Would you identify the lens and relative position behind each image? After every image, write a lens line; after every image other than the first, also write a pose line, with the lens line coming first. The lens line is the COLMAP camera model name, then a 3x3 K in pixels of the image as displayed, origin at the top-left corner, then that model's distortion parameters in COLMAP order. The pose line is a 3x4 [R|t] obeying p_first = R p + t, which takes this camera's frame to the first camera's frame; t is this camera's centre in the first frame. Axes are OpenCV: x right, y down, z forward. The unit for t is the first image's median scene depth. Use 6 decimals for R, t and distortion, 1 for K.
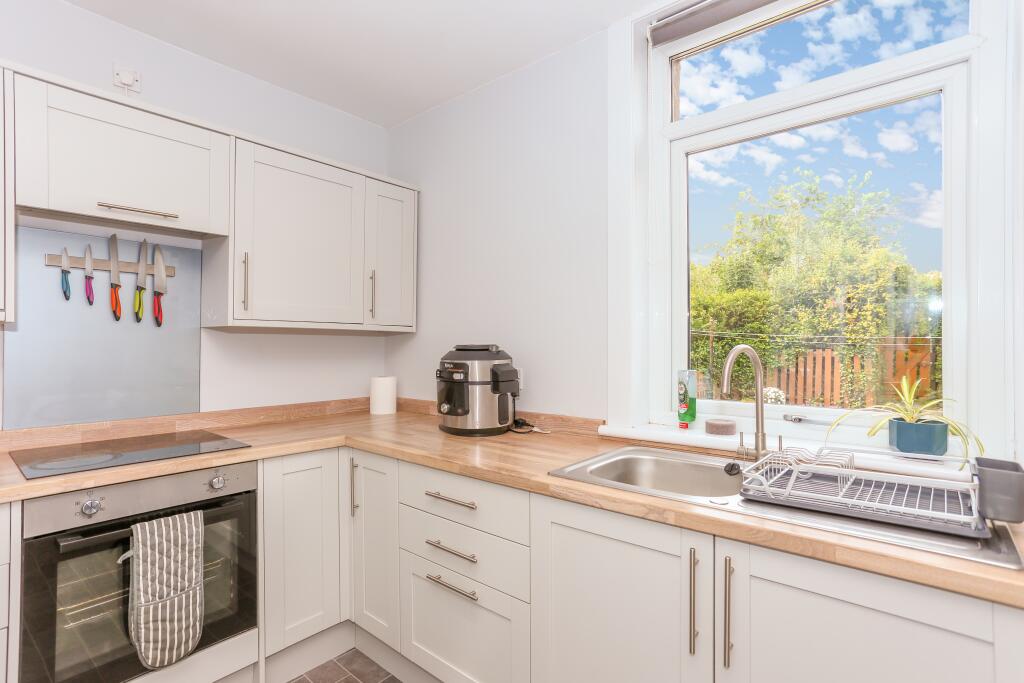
lens RADIAL K [[500.5, 0, 503.1], [0, 500.5, 344.4], [0, 0, 1]] dist [0.001434, 0.001097]
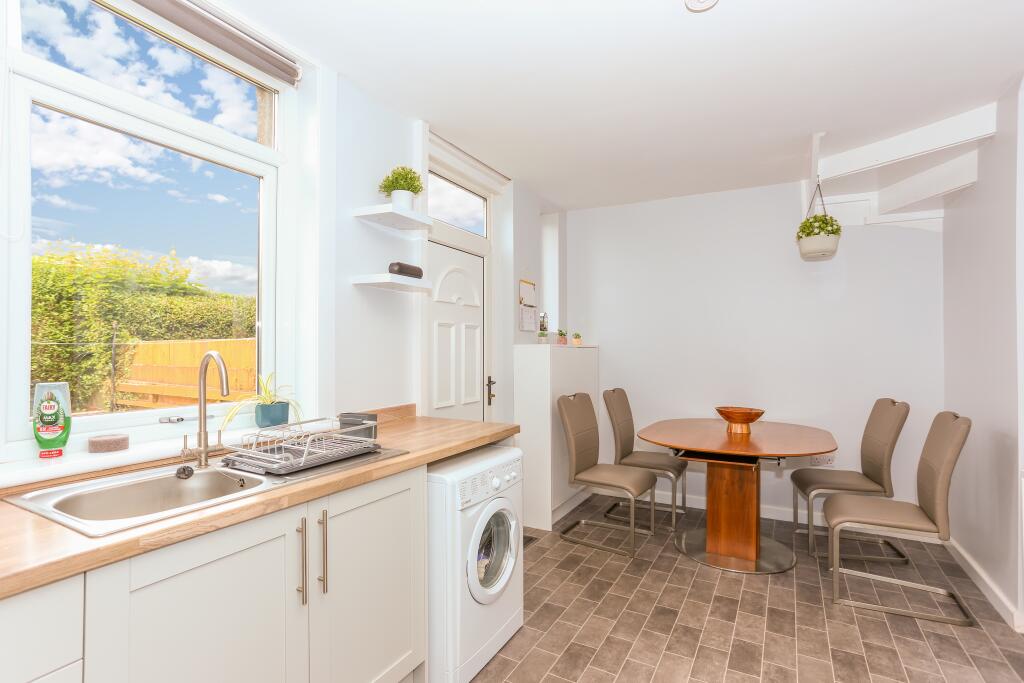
lens RADIAL K [[500.5, 0, 503.1], [0, 500.5, 344.4], [0, 0, 1]] dist [0.001434, 0.001097]
pose [[-0.175910, 0.010056, 0.984355, -0.106118], [0.006106, 0.999940, -0.009124, 0.000063], [-0.984387, 0.004405, -0.175961, 0.086022]]
